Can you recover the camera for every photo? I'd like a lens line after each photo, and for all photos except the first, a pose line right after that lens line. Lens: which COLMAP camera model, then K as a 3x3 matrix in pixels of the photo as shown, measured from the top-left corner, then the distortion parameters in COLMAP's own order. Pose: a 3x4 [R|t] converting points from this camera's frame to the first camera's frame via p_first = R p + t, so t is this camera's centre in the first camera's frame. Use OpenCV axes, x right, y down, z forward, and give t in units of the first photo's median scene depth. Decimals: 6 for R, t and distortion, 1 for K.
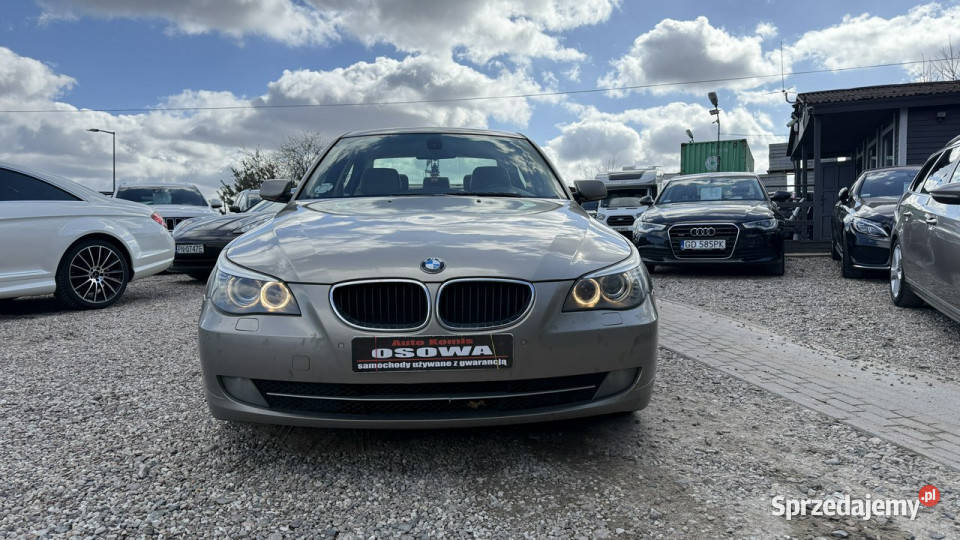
lens RADIAL K [[690.8, 0, 459.5], [0, 690.8, 273.0], [0, 0, 1]] dist [0.035056, -0.040836]
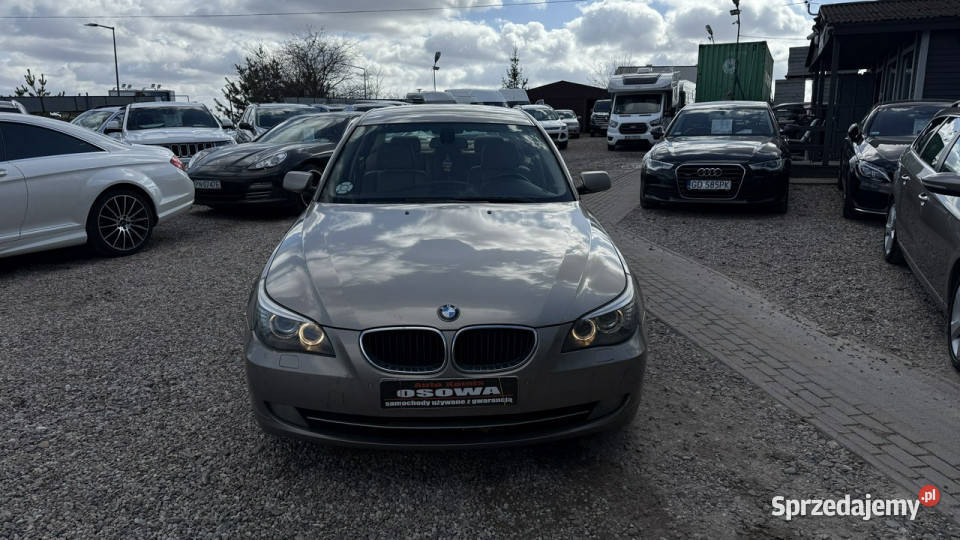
lens RADIAL K [[690.8, 0, 460.1], [0, 690.8, 274.6], [0, 0, 1]] dist [0.035056, -0.040836]
pose [[0.999921, 0.001587, -0.012496, -0.004171], [0.000403, 0.987496, 0.157644, -0.195727], [0.012590, -0.157637, 0.987417, -0.090265]]
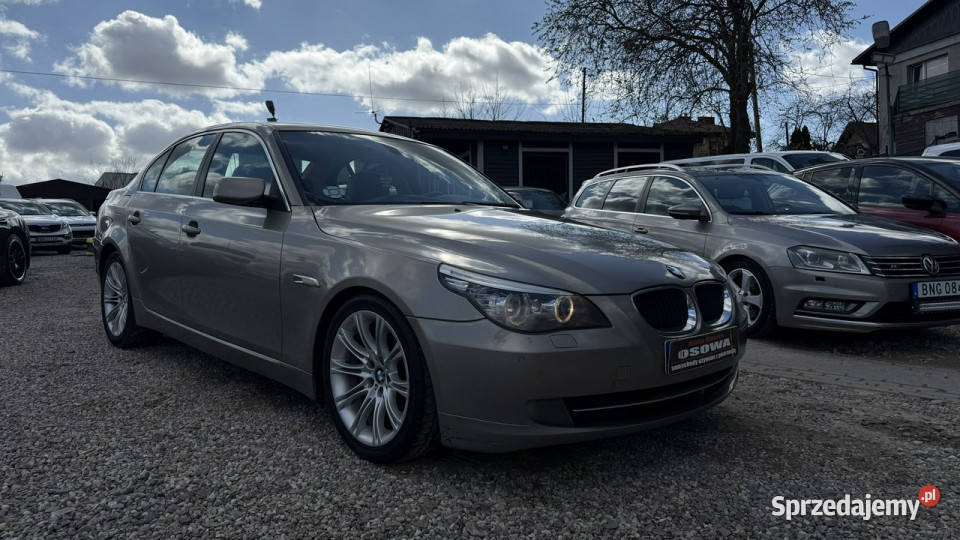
lens RADIAL K [[690.8, 0, 471.2], [0, 690.8, 272.3], [0, 0, 1]] dist [0.035056, -0.040836]
pose [[0.747298, -0.035334, 0.663549, -0.797267], [0.040237, 0.999159, 0.007889, -0.026132], [-0.663270, 0.020803, 0.748091, 0.292634]]
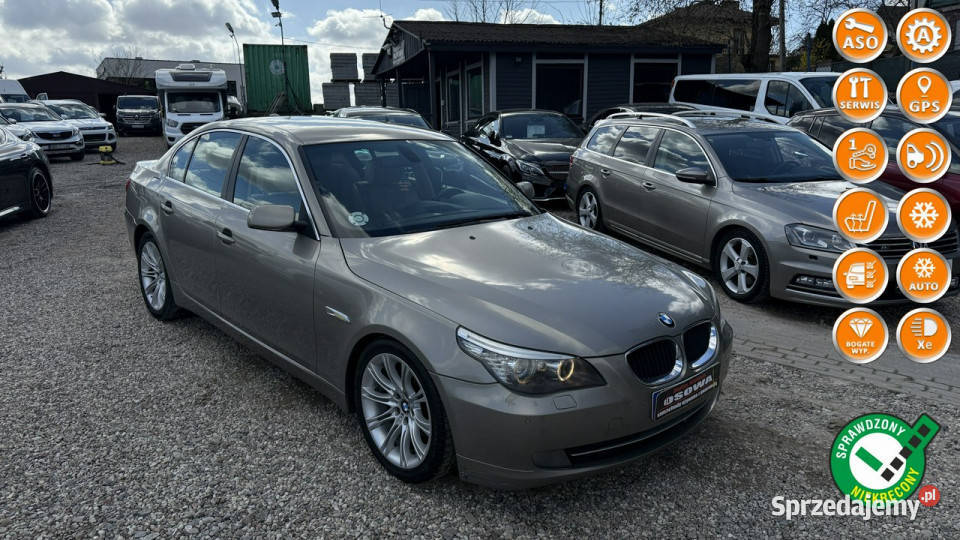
lens RADIAL K [[690.8, 0, 476.7], [0, 690.8, 277.1], [0, 0, 1]] dist [0.035056, -0.040836]
pose [[0.753068, -0.147627, 0.641167, -0.847389], [0.037927, 0.982622, 0.181699, -0.256370], [-0.656848, -0.112515, 0.745581, 0.228058]]
